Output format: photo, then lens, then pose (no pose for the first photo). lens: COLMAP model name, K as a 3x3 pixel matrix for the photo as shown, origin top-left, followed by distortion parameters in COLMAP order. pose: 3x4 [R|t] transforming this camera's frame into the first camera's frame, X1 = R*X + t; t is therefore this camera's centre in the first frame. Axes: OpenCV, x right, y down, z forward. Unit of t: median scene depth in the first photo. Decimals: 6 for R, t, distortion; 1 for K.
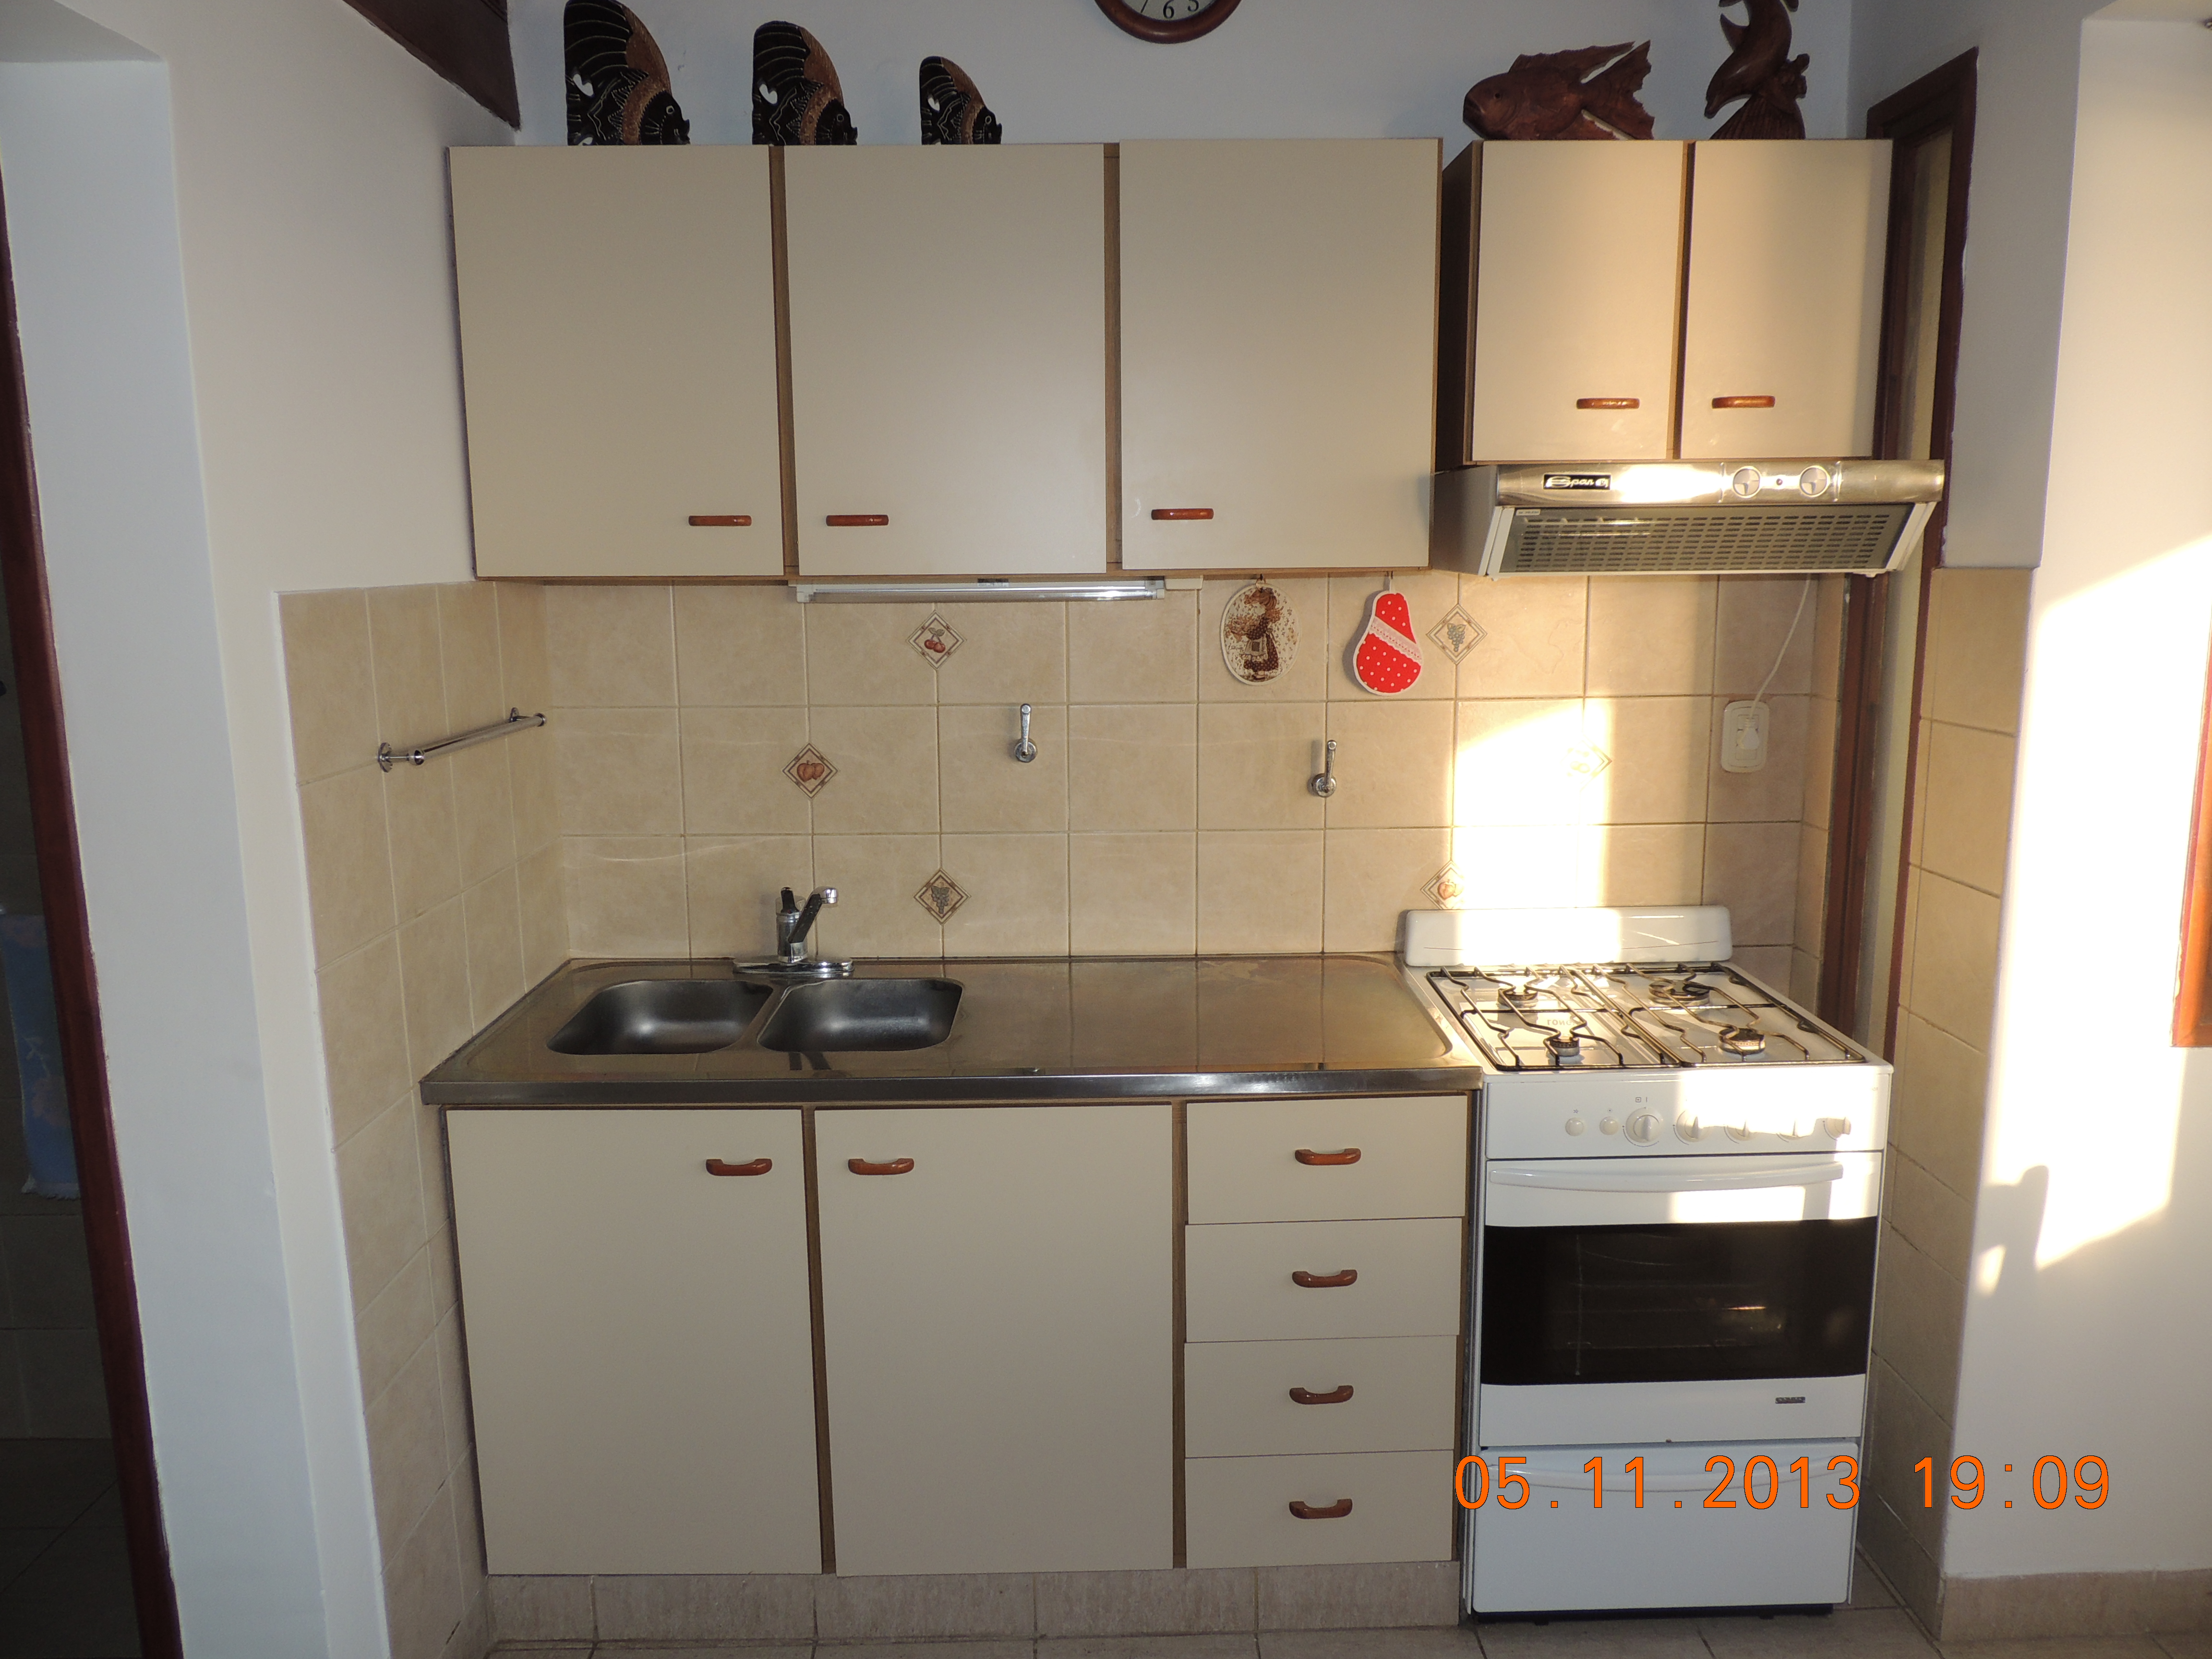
lens RADIAL K [[1564.2, 0, 1115.2], [0, 1564.2, 828.8], [0, 0, 1]] dist [-0.030079, 0.003202]
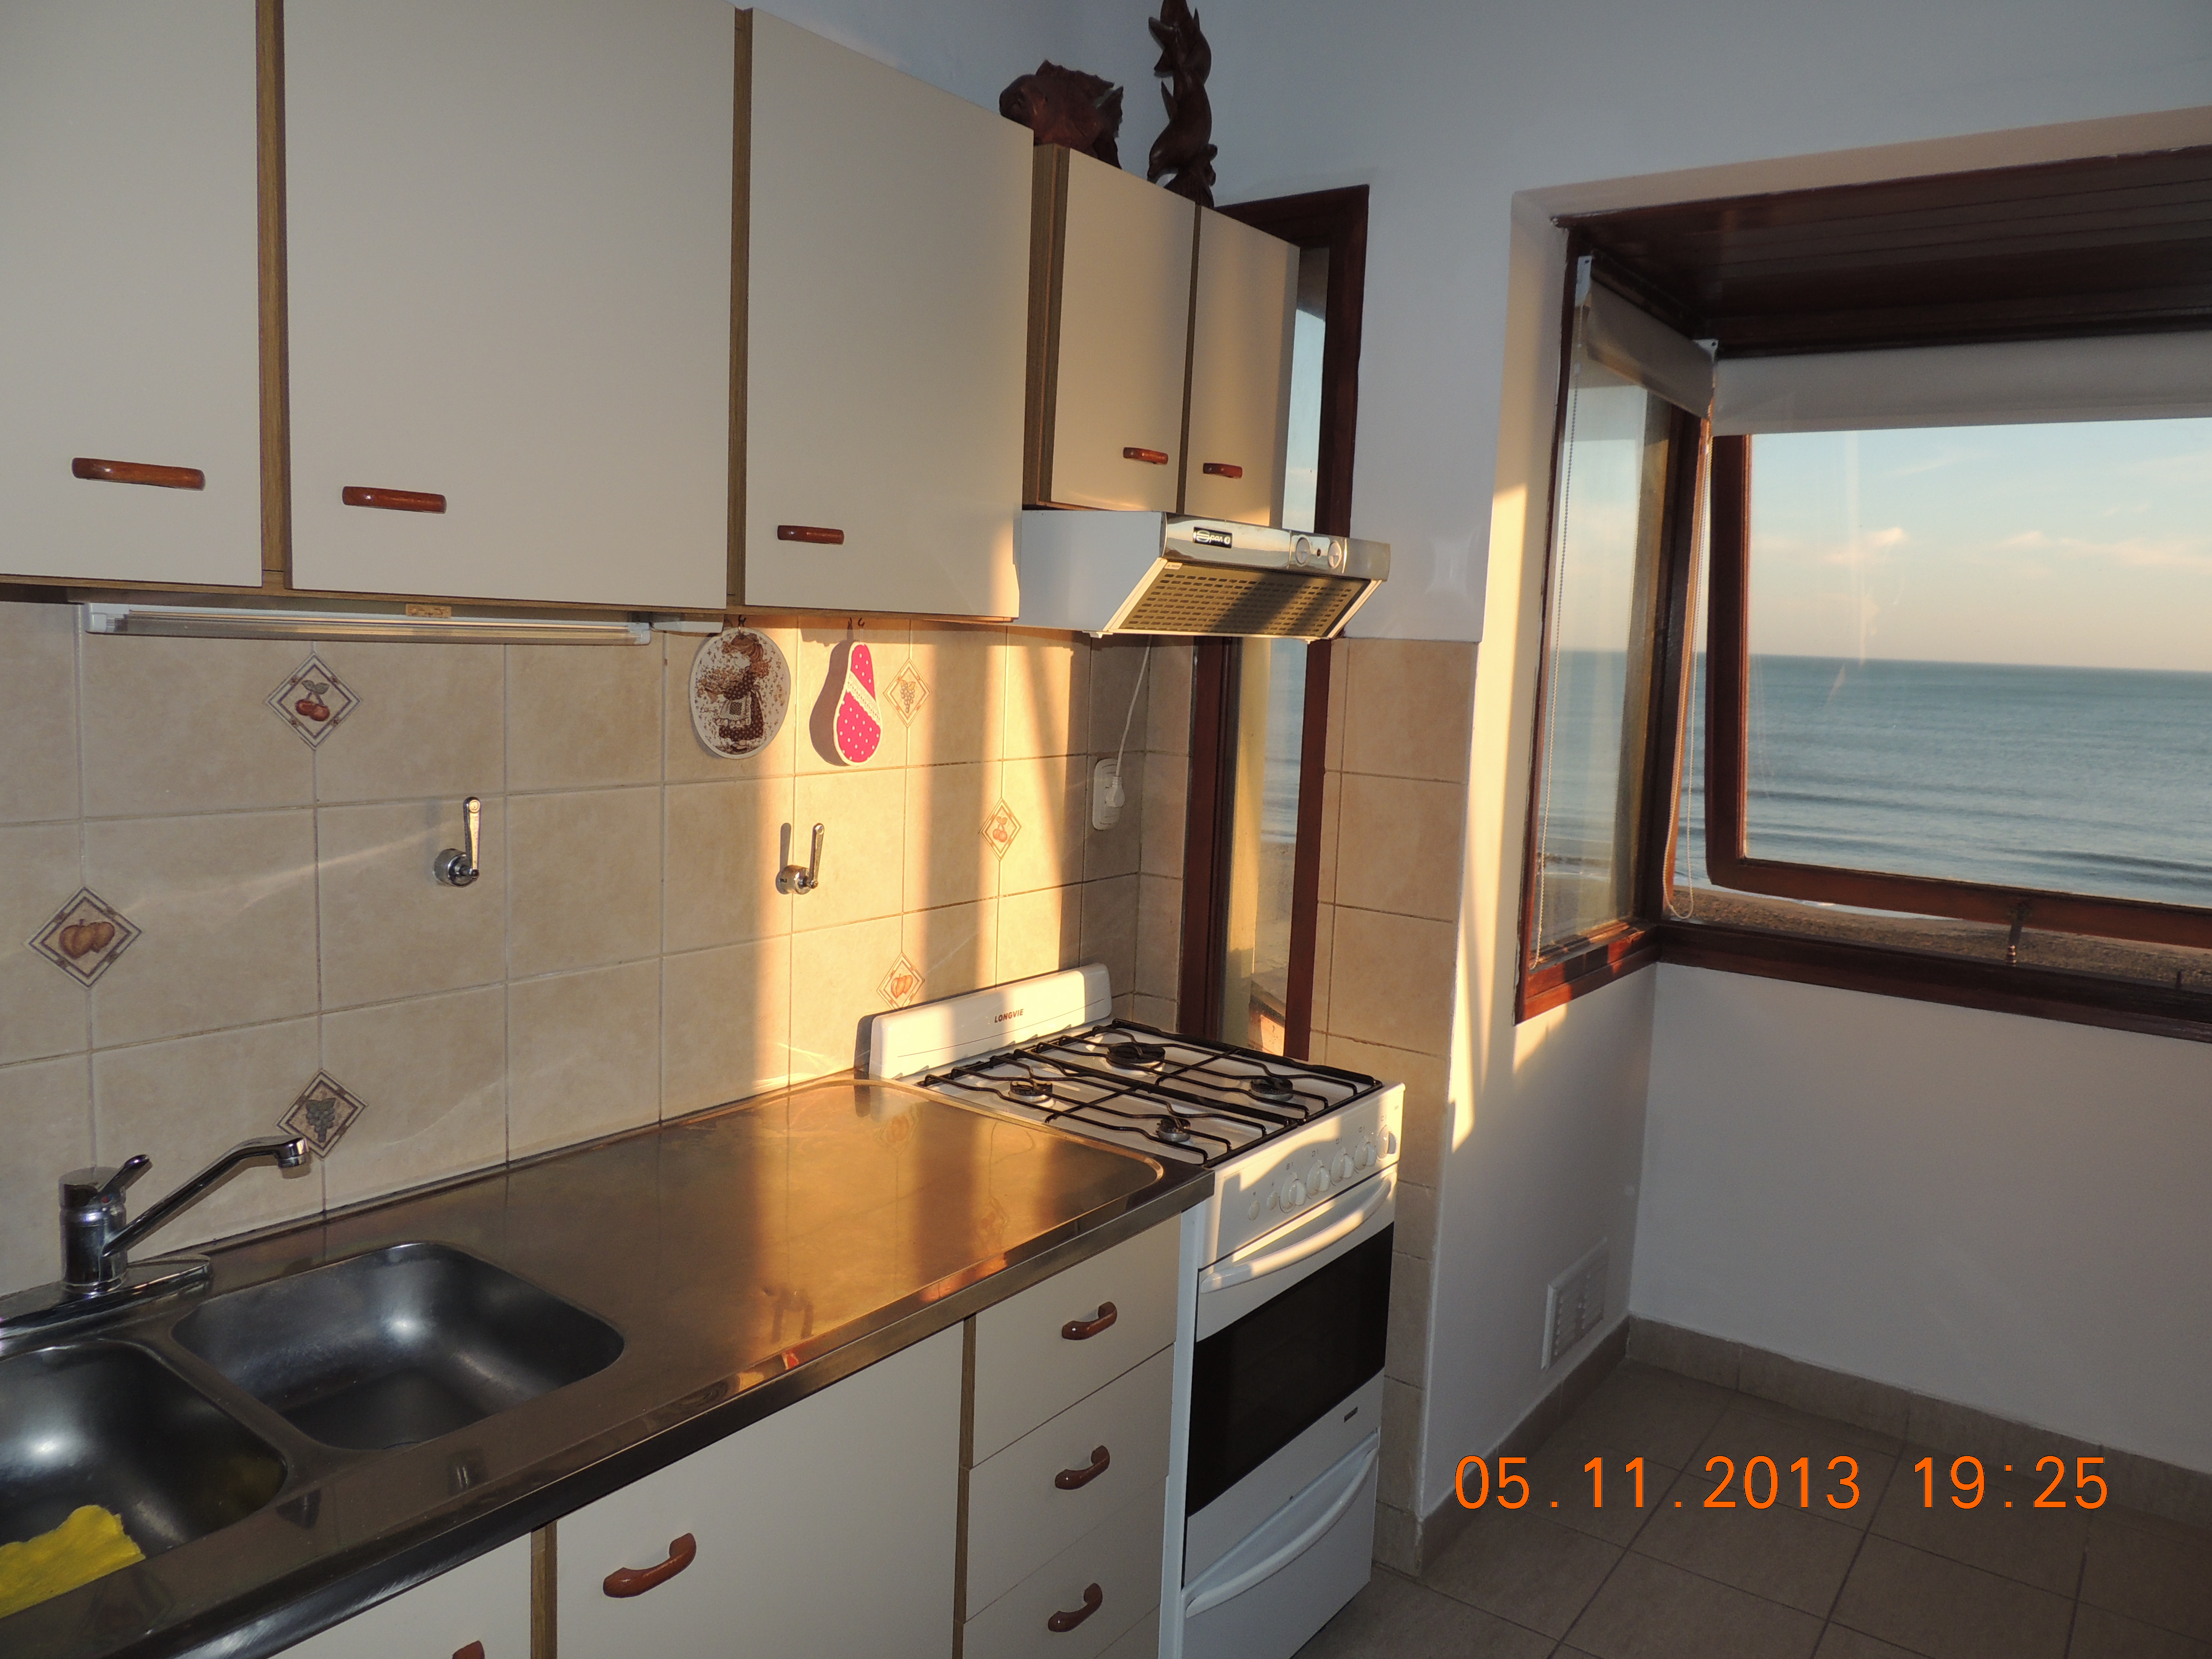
lens RADIAL K [[1564.2, 0, 1111.6], [0, 1564.2, 830.1], [0, 0, 1]] dist [-0.030079, 0.003202]
pose [[0.608412, -0.065514, 0.790912, -0.410019], [0.086113, 0.996152, 0.016271, -0.053218], [-0.788935, 0.058208, 0.611713, 0.384425]]
